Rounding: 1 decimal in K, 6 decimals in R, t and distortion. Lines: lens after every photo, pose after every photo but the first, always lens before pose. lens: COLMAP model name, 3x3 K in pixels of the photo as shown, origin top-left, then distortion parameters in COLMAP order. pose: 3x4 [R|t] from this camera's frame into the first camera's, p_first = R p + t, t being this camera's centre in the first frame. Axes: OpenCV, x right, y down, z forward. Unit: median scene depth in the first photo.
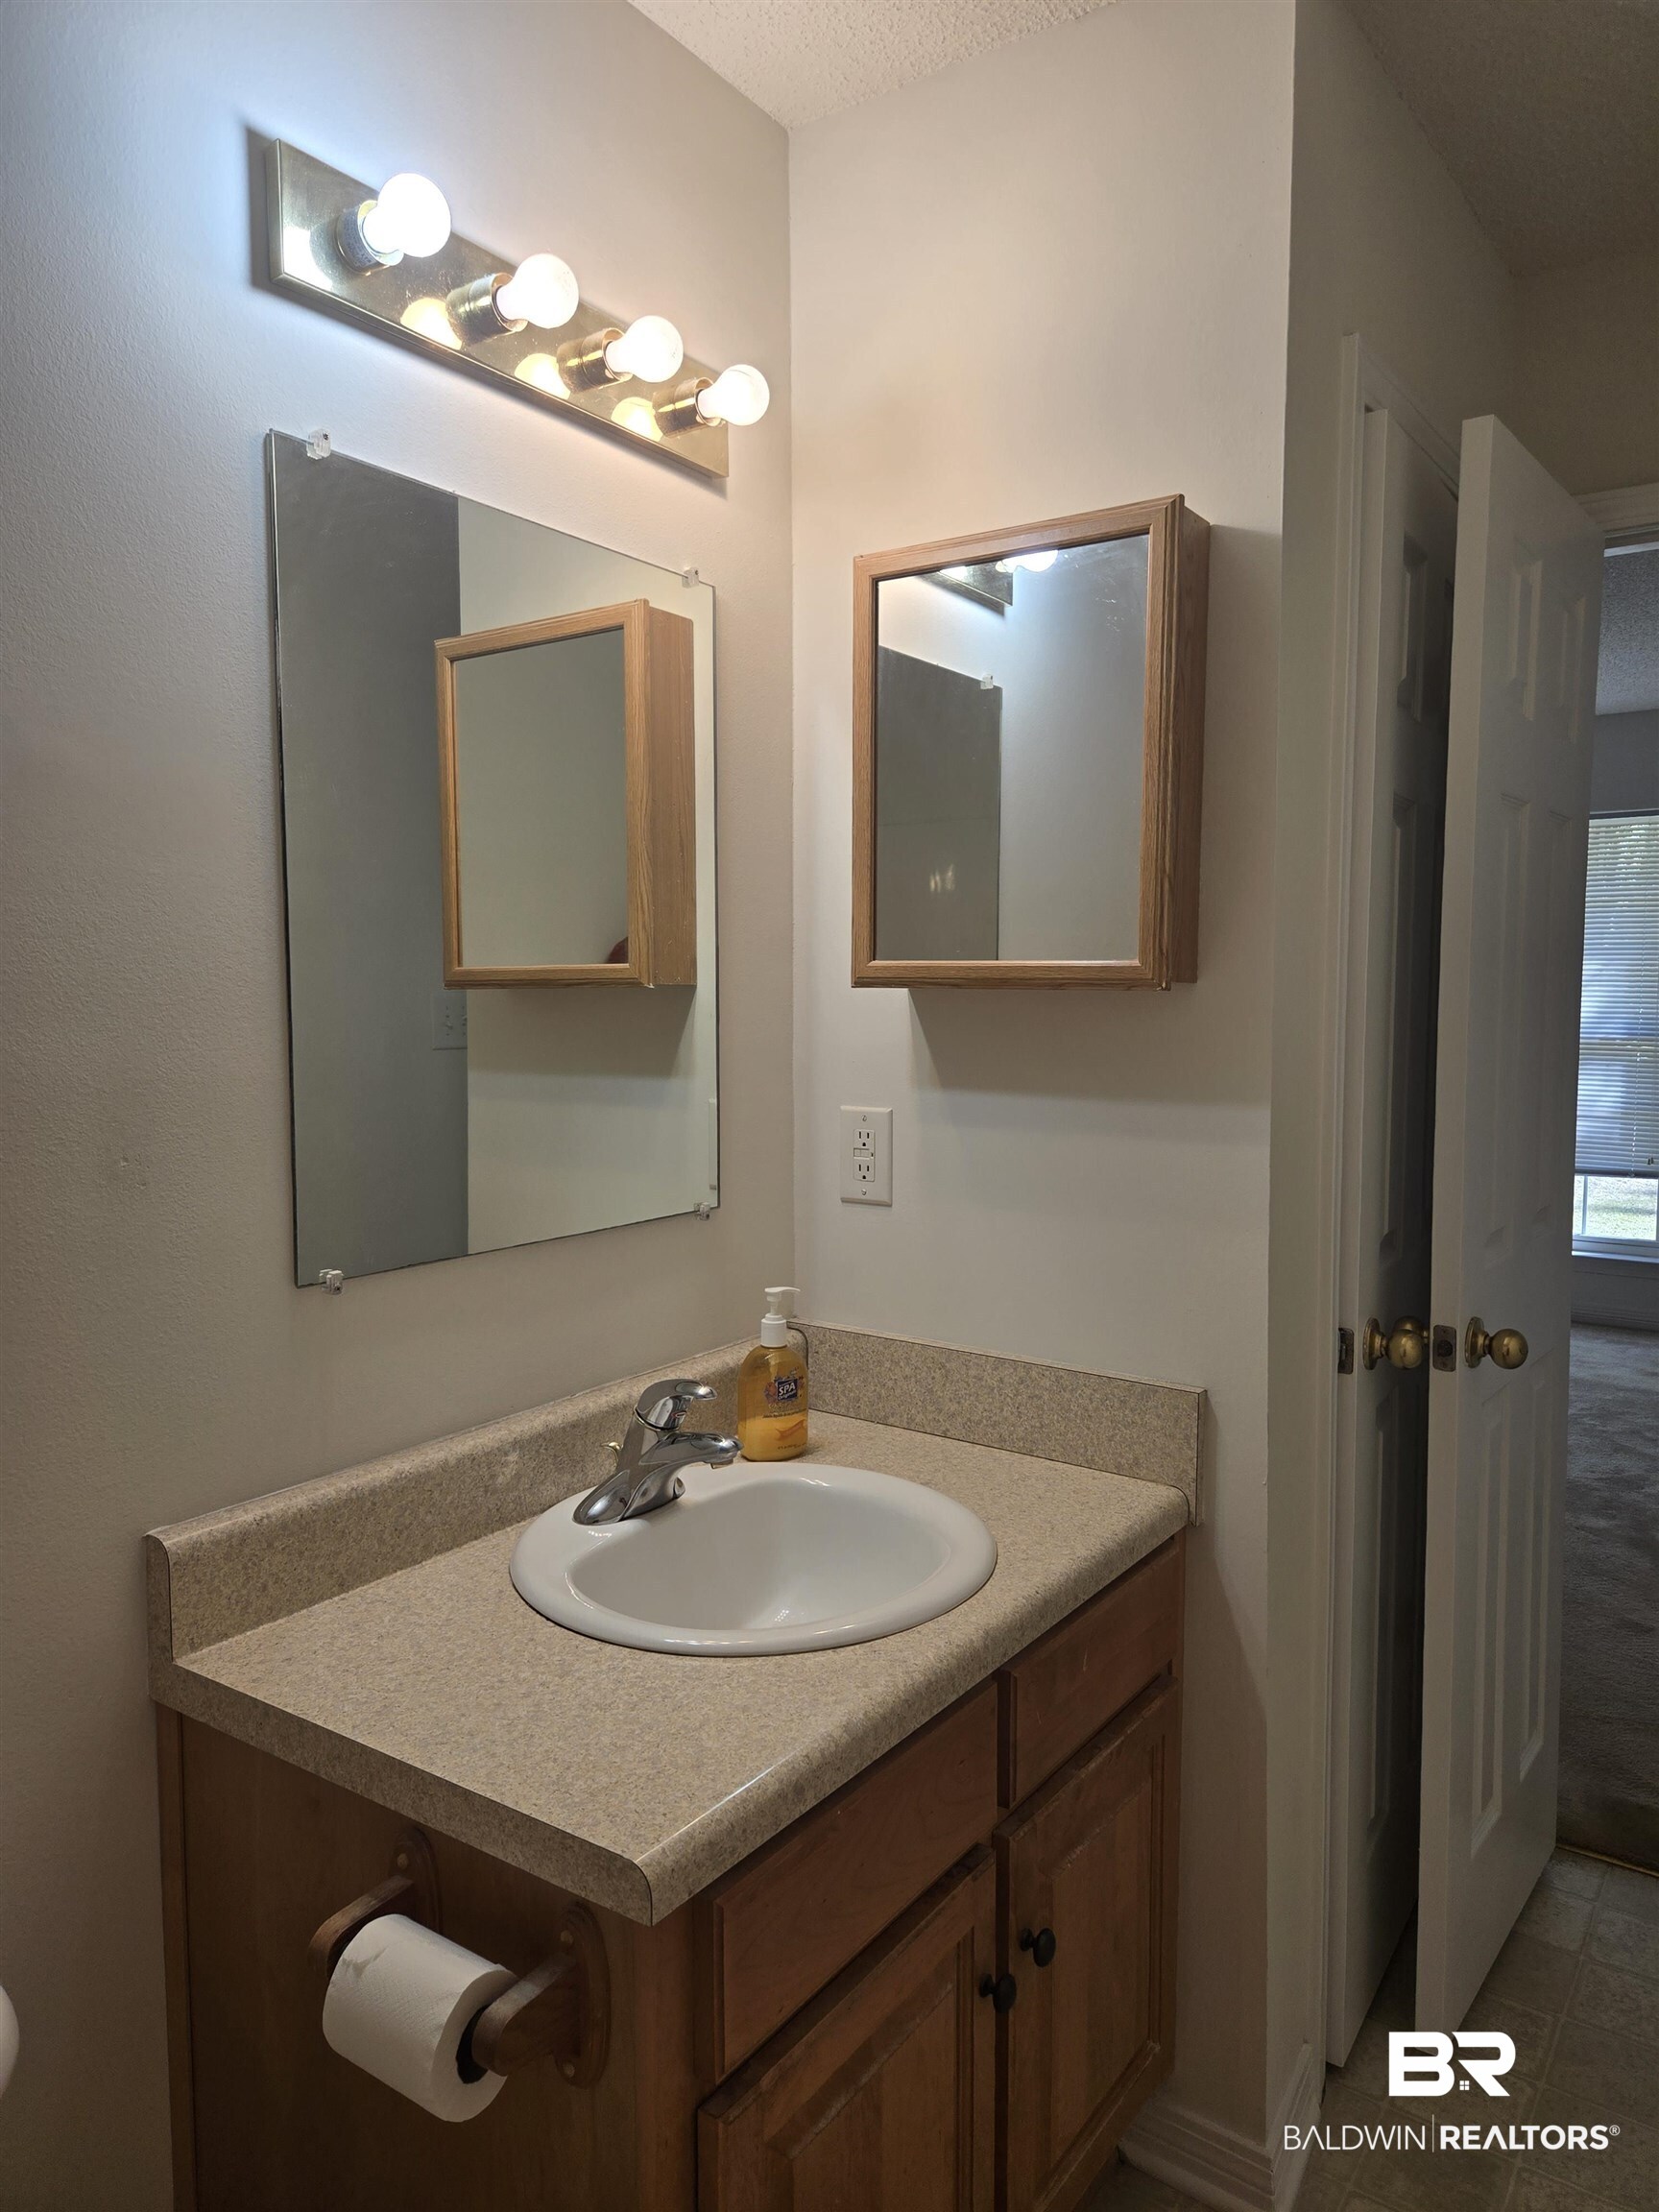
lens RADIAL K [[1494.8, 0, 820.0], [0, 1494.8, 1102.7], [0, 0, 1]] dist [0.055510, -0.042816]
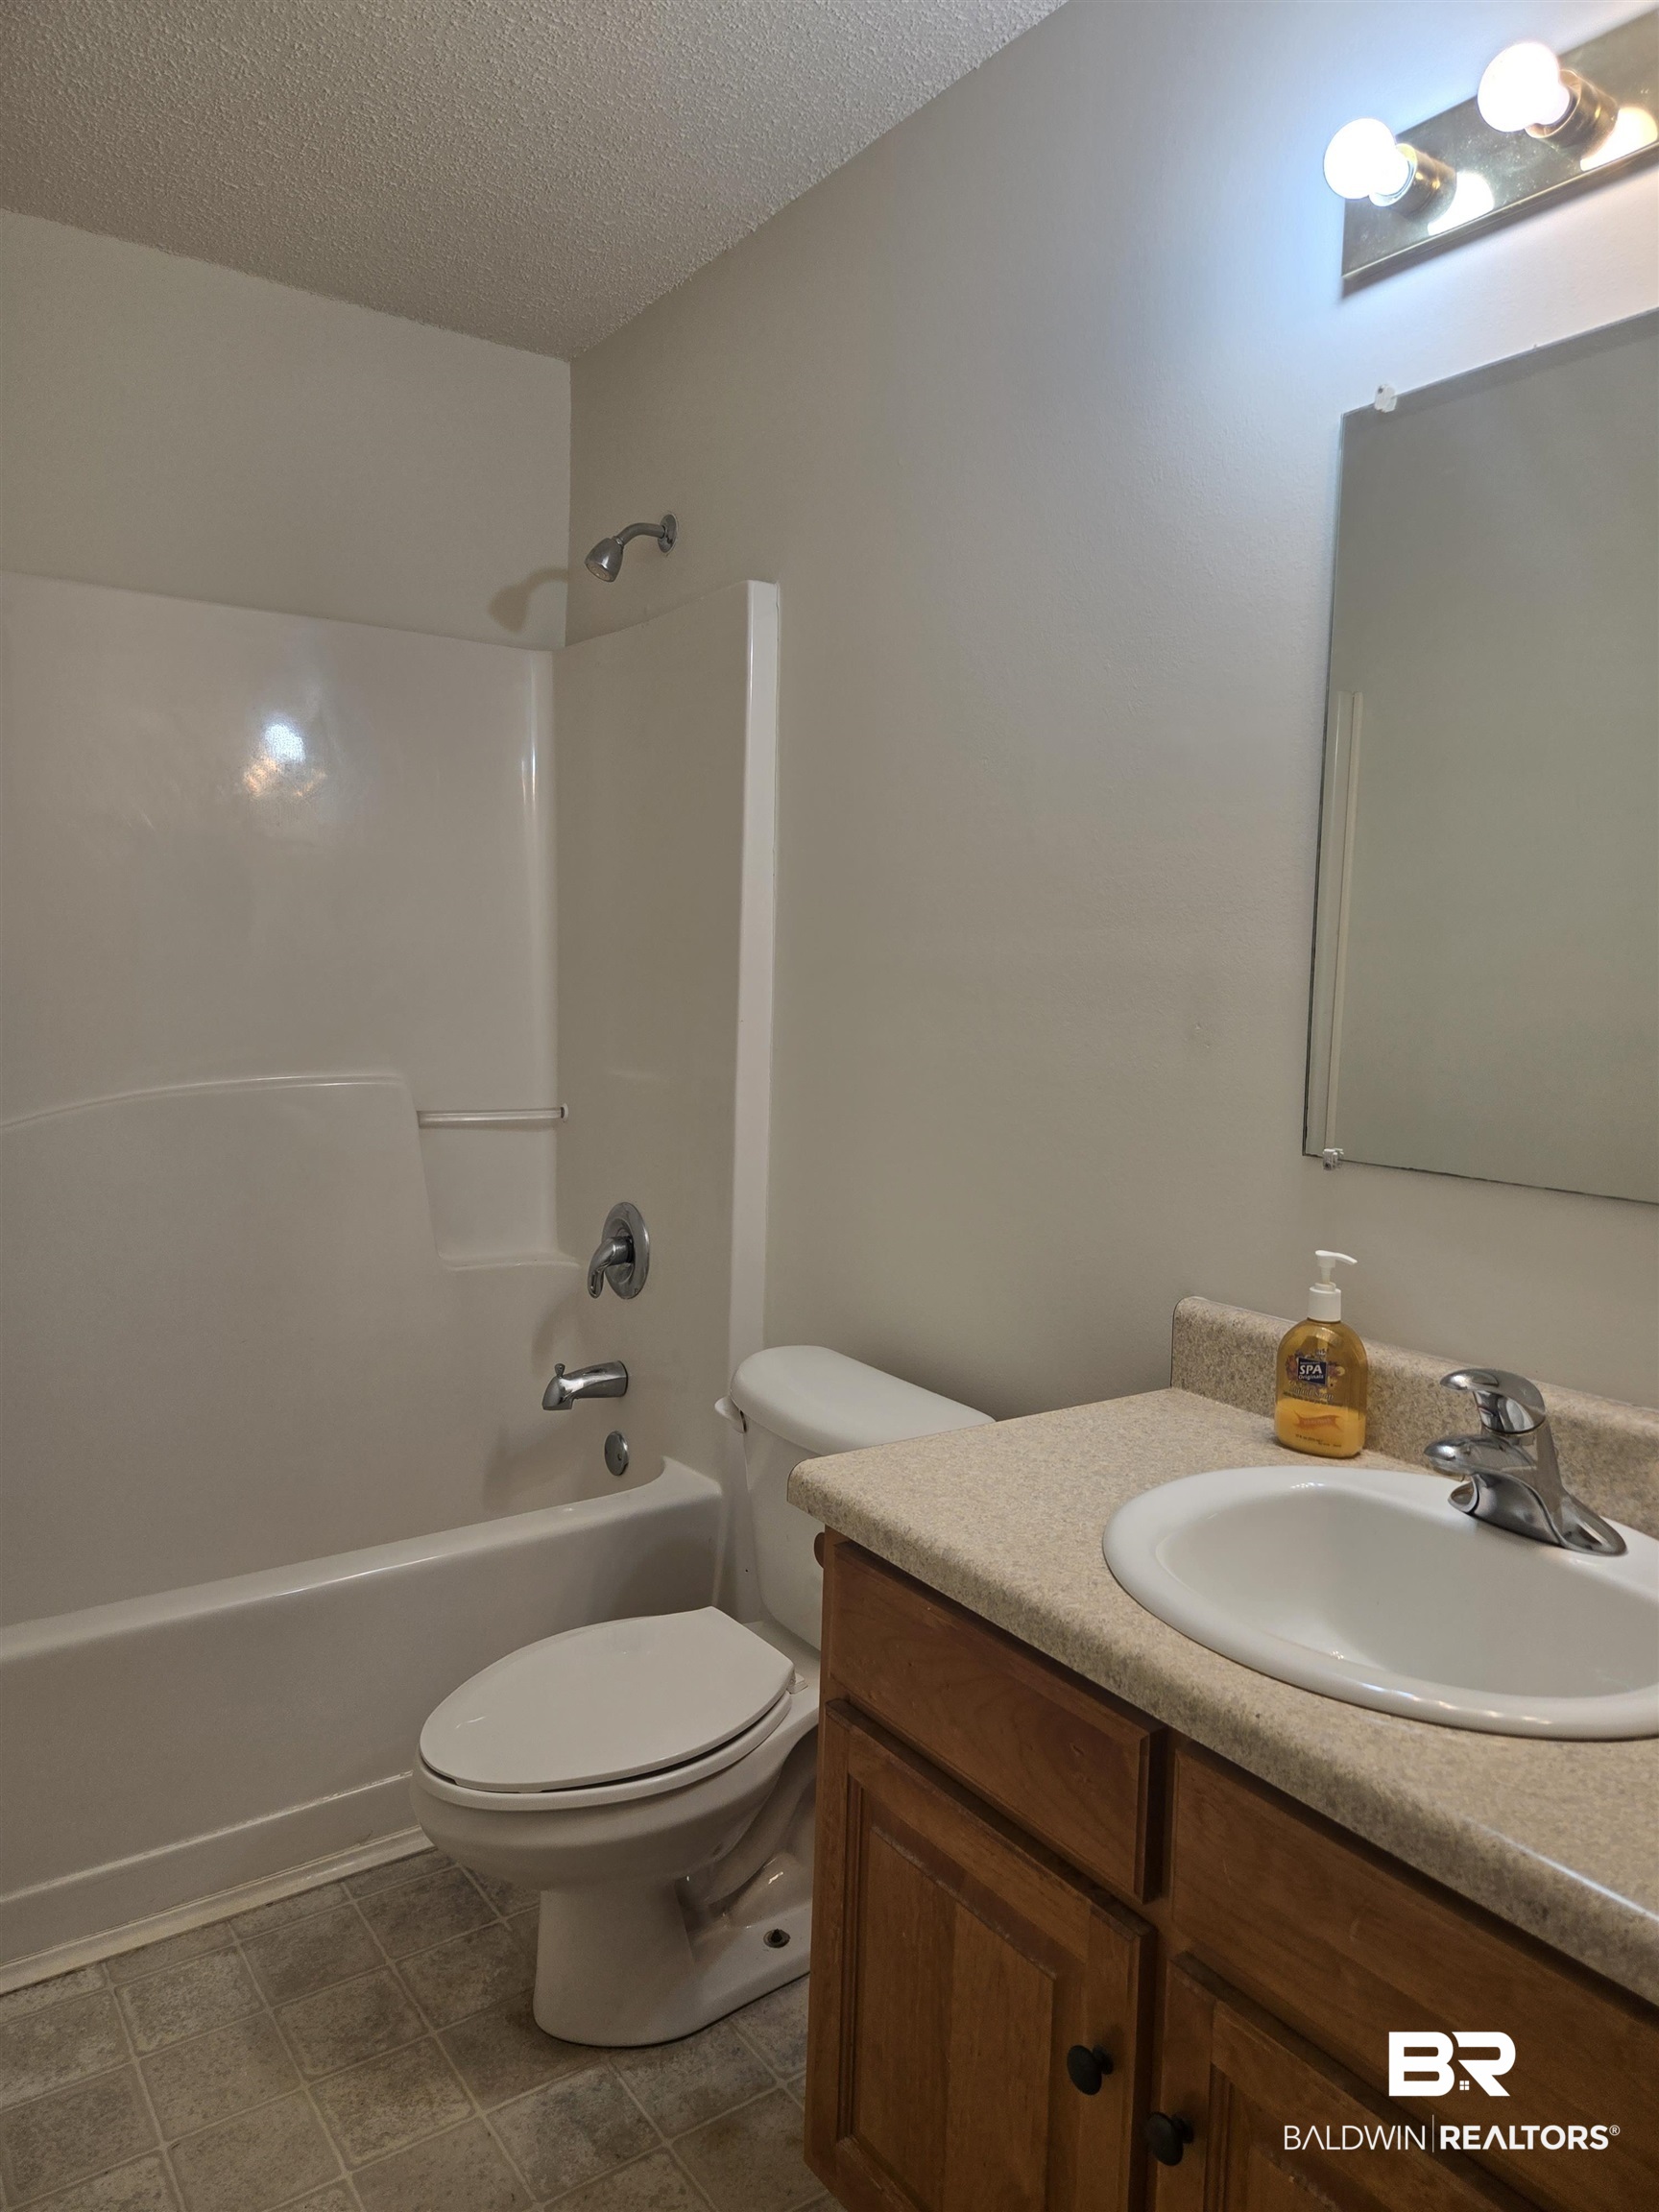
lens RADIAL K [[1494.8, 0, 826.8], [0, 1494.8, 1111.6], [0, 0, 1]] dist [0.055510, -0.042816]
pose [[-0.341981, 0.089311, -0.935453, 0.902584], [-0.089230, 0.987889, 0.126938, -0.026394], [0.935461, 0.126881, -0.329871, 1.073024]]
